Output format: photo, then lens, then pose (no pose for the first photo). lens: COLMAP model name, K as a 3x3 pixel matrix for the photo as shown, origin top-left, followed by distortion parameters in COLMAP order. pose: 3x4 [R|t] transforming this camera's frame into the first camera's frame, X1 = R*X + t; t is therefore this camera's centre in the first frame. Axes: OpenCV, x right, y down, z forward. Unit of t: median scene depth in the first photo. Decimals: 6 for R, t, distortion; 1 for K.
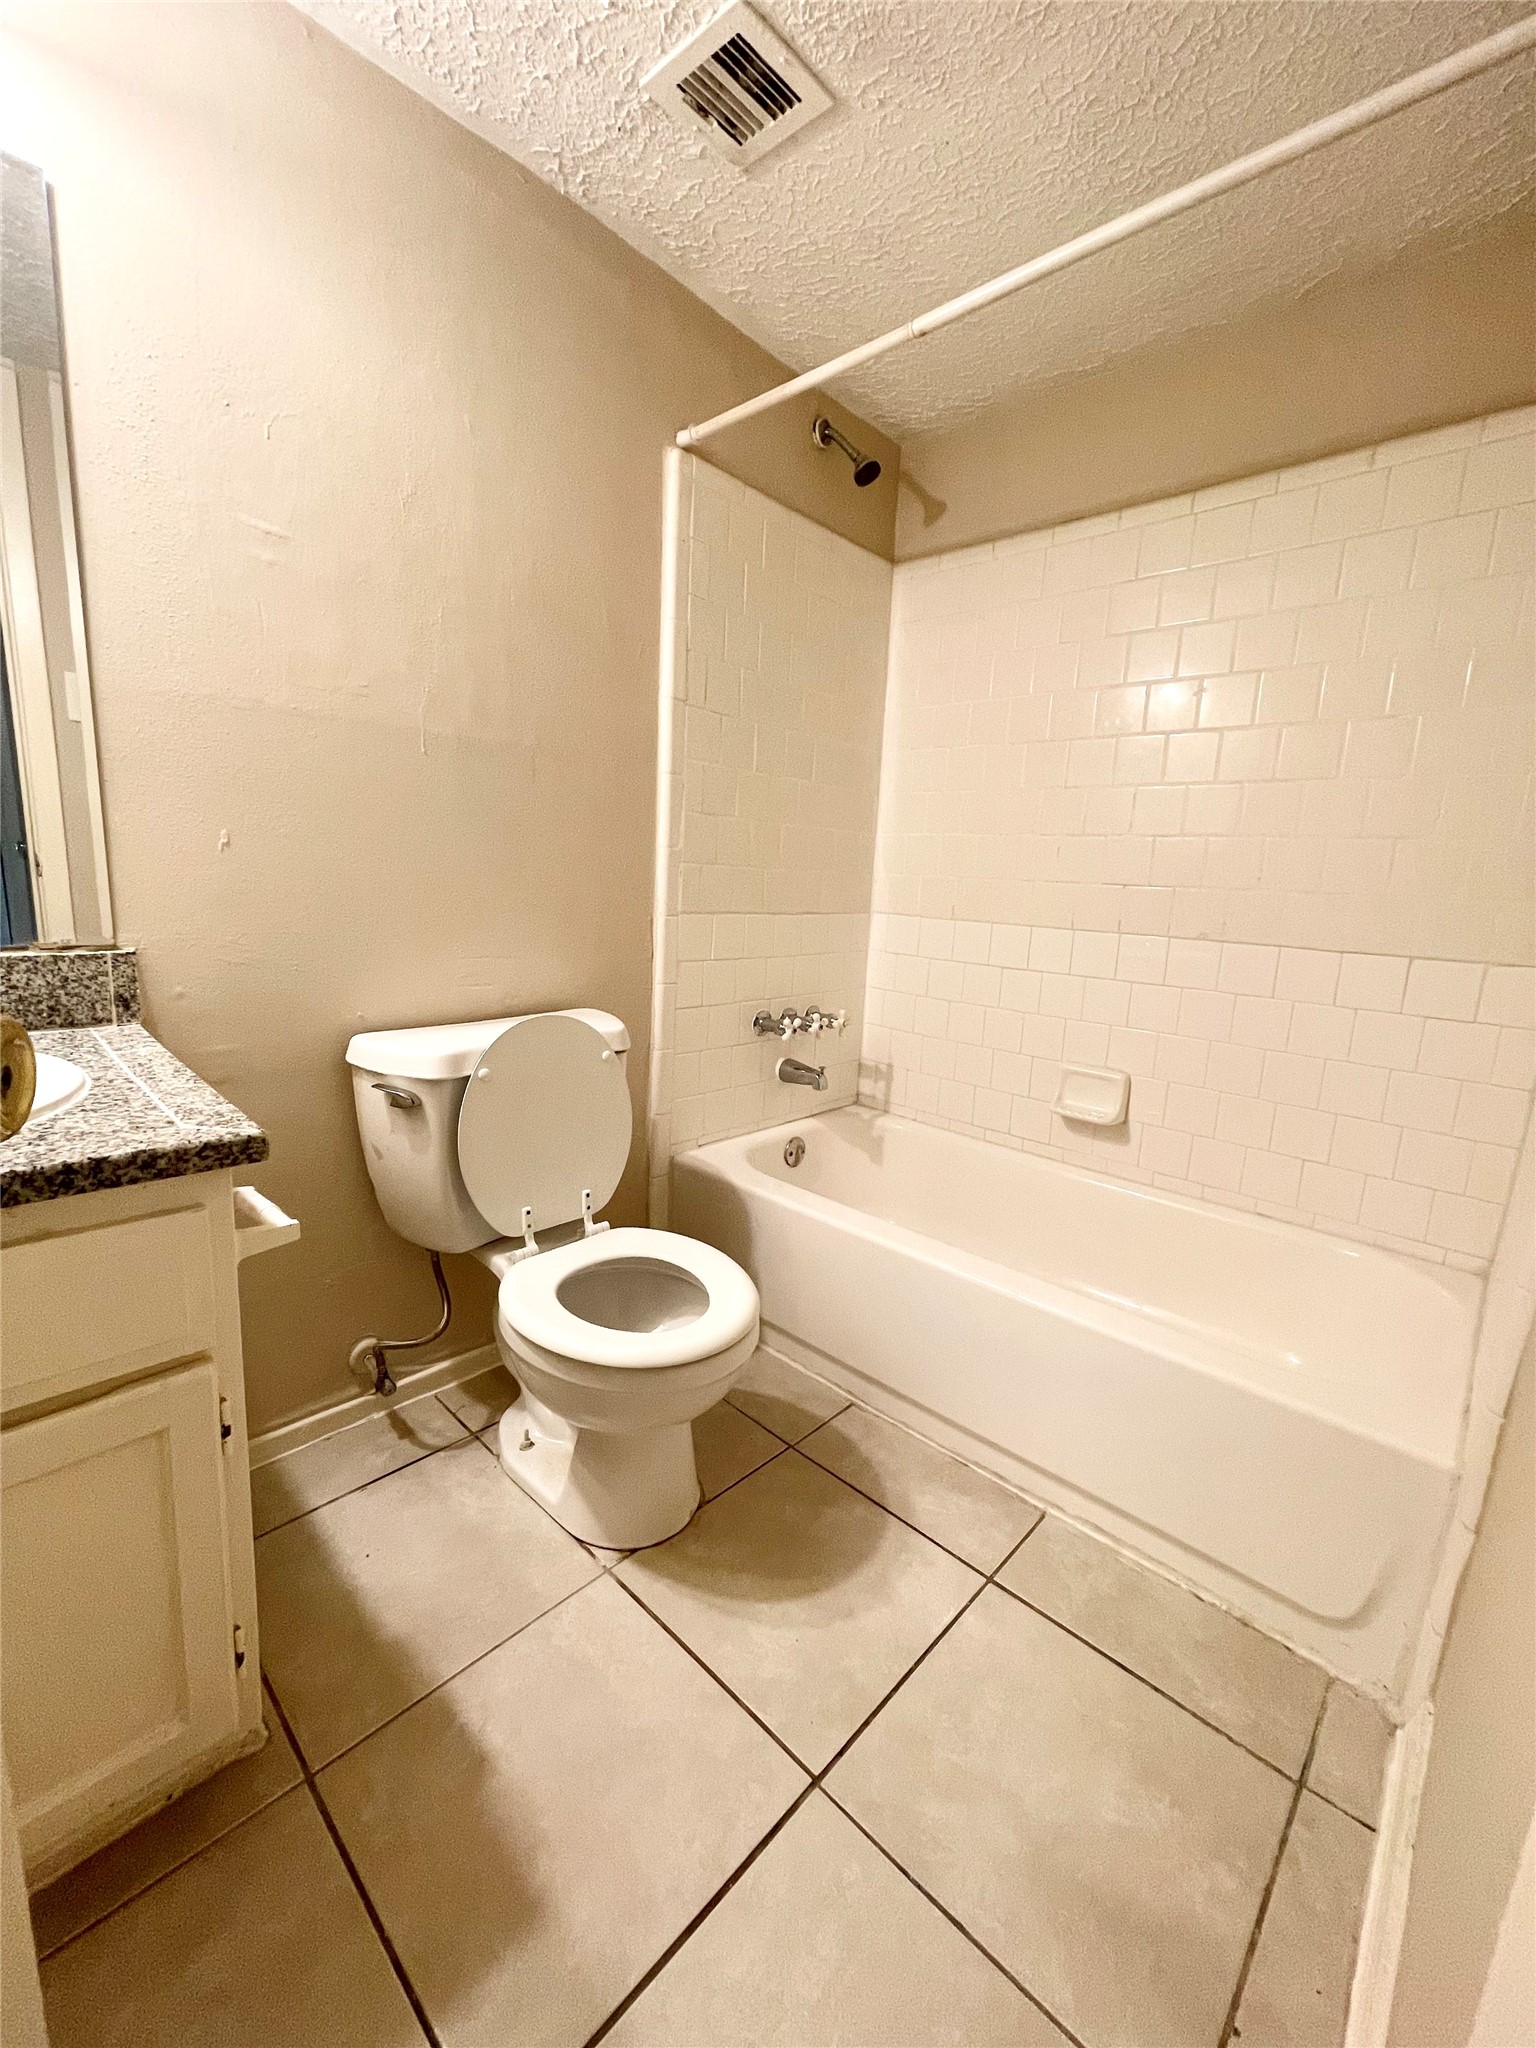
lens RADIAL K [[835.1, 0, 766.8], [0, 835.1, 1027.7], [0, 0, 1]] dist [-0.000310, 0.000666]
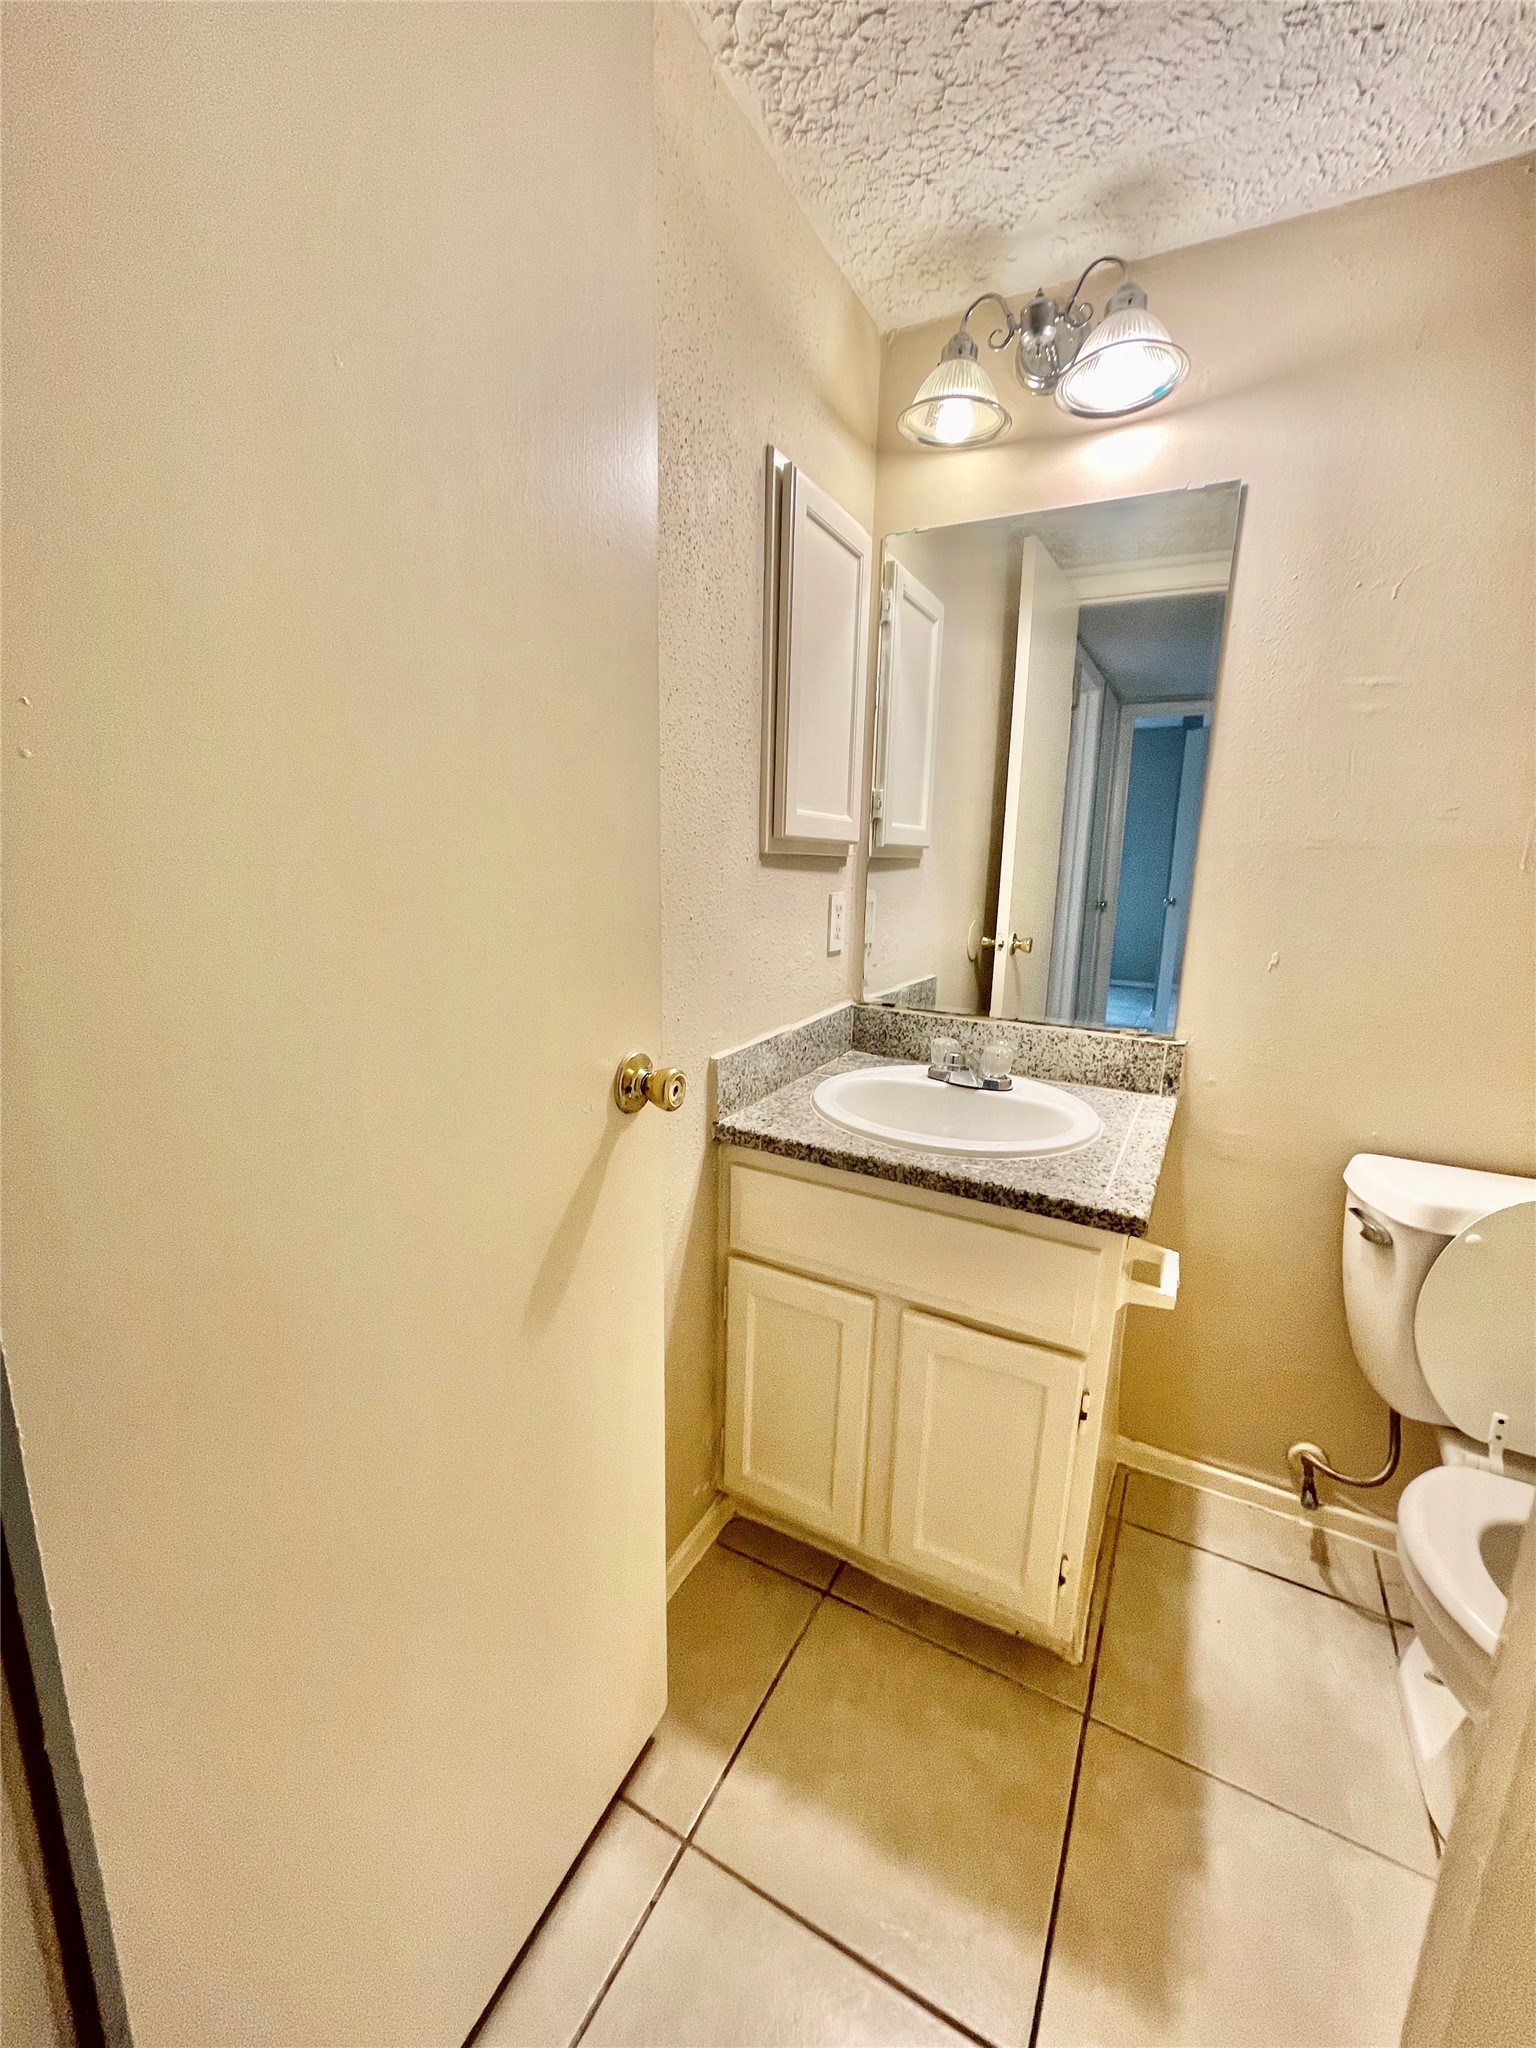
lens RADIAL K [[835.1, 0, 773.7], [0, 835.1, 1027.0], [0, 0, 1]] dist [-0.000310, 0.000666]
pose [[0.266187, 0.150451, -0.952108, 0.313212], [-0.189742, 0.976597, 0.101274, -0.133346], [0.945062, 0.153697, 0.288504, 0.023791]]
